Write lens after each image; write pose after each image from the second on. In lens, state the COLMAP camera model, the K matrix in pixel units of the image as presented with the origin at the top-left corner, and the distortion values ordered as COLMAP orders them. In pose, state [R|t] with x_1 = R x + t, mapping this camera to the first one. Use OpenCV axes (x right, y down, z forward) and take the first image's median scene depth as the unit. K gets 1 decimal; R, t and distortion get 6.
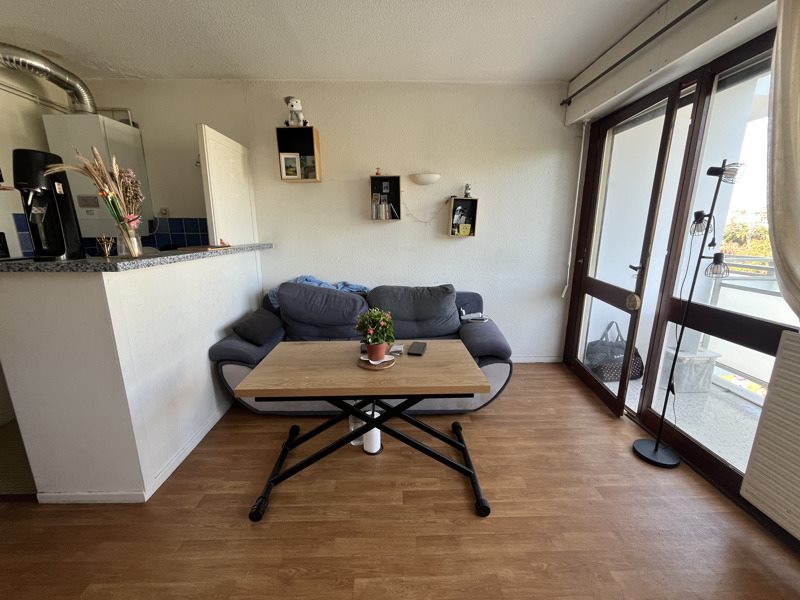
lens RADIAL K [[324.4, 0, 400.0], [0, 324.4, 300.0], [0, 0, 1]] dist [0.000095, -0.000394]
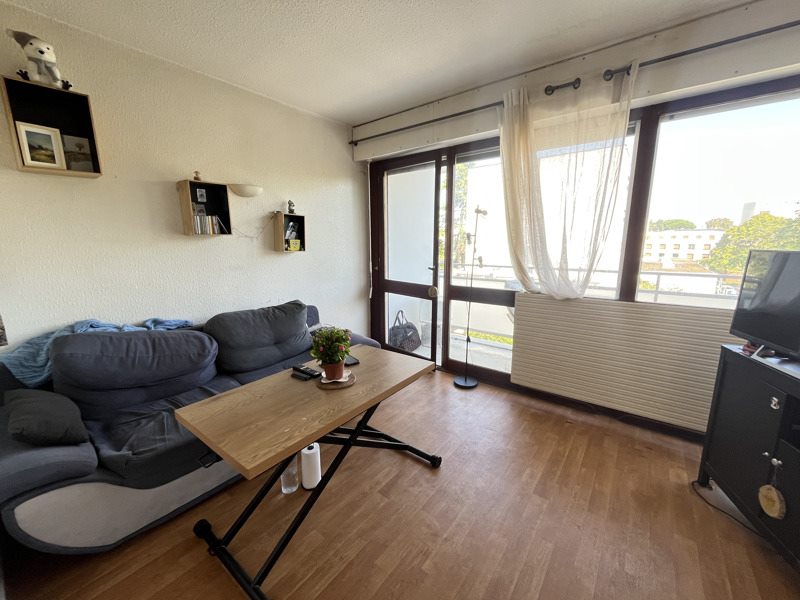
lens RADIAL K [[324.4, 0, 400.0], [0, 324.4, 300.0], [0, 0, 1]] dist [0.000095, -0.000394]
pose [[0.632278, -0.143542, 0.761328, -0.416373], [0.173807, 0.983919, 0.041165, -0.035471], [-0.754994, 0.106297, 0.647059, 0.123638]]
